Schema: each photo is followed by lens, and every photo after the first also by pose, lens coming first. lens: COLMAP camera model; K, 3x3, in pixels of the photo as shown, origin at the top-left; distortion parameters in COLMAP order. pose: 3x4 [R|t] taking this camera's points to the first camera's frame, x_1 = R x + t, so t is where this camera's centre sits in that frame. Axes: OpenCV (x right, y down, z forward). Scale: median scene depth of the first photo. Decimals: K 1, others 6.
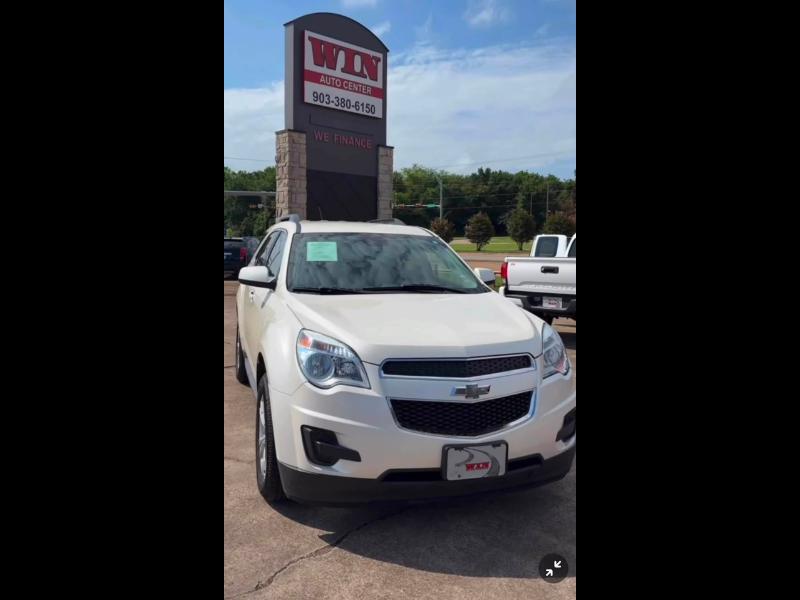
lens RADIAL K [[575.5, 0, 398.2], [0, 575.5, 276.0], [0, 0, 1]] dist [0.018767, -0.019331]
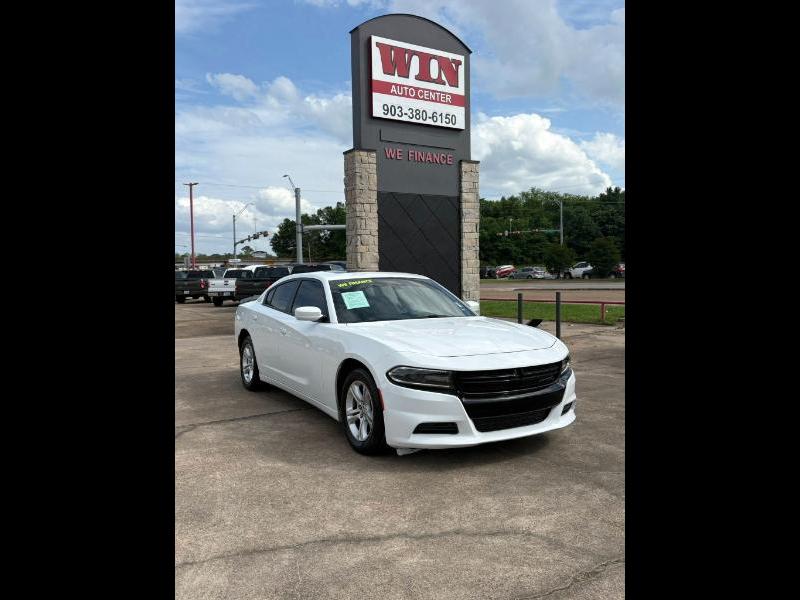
lens RADIAL K [[601.9, 0, 398.2], [0, 601.9, 308.5], [0, 0, 1]] dist [0.034076, -0.016506]
pose [[0.979439, -0.018433, -0.200898, 0.054998], [0.017802, 0.999829, -0.004944, 0.002608], [0.200955, 0.001266, 0.979600, 0.081077]]
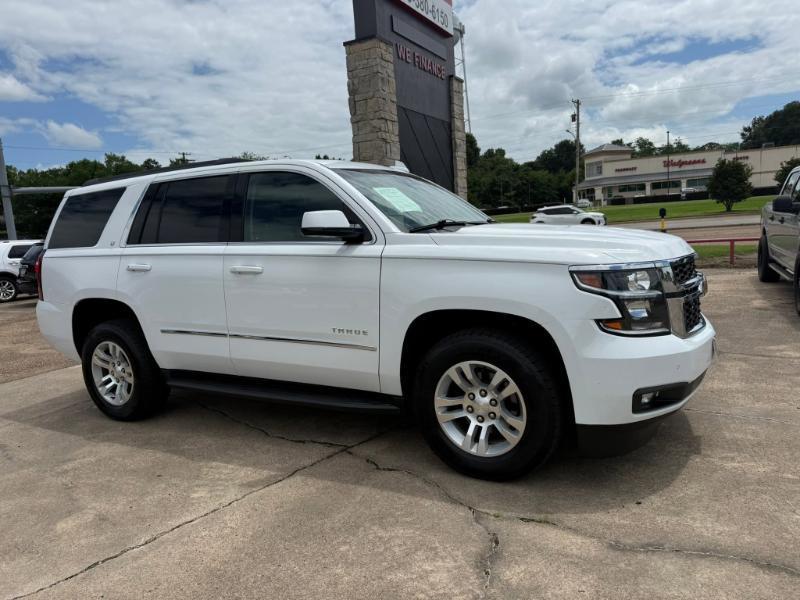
lens RADIAL K [[575.5, 0, 403.0], [0, 575.5, 305.4], [0, 0, 1]] dist [0.018767, -0.019331]
pose [[0.948246, -0.117162, 0.295132, -0.343430], [0.097863, 0.992029, 0.079386, -0.014766], [-0.302080, -0.046395, 0.952153, 0.361172]]
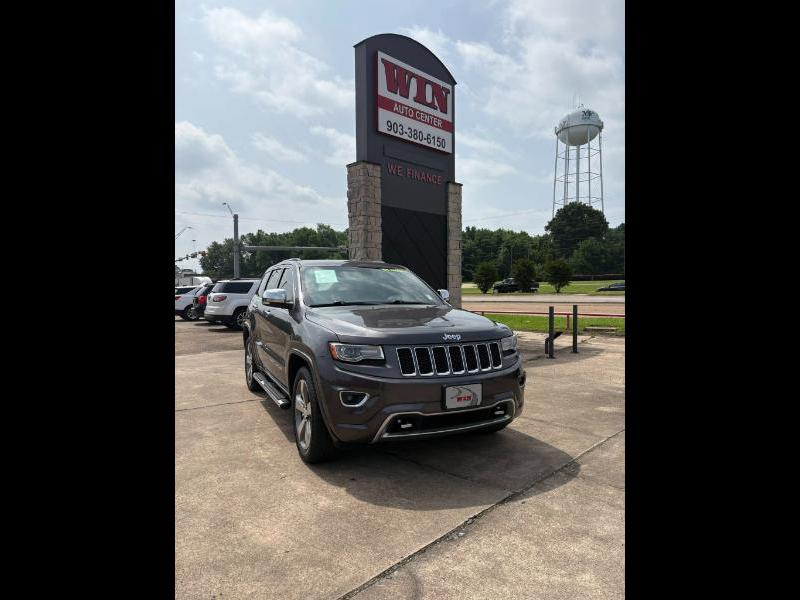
lens RADIAL K [[459.8, 0, 397.4], [0, 459.8, 302.2], [0, 0, 1]] dist [0.037328, -0.002950]
pose [[0.999760, -0.021814, 0.002004, -0.130032], [0.021863, 0.999333, -0.029266, -0.009573], [-0.001364, 0.029303, 0.999570, 0.260105]]
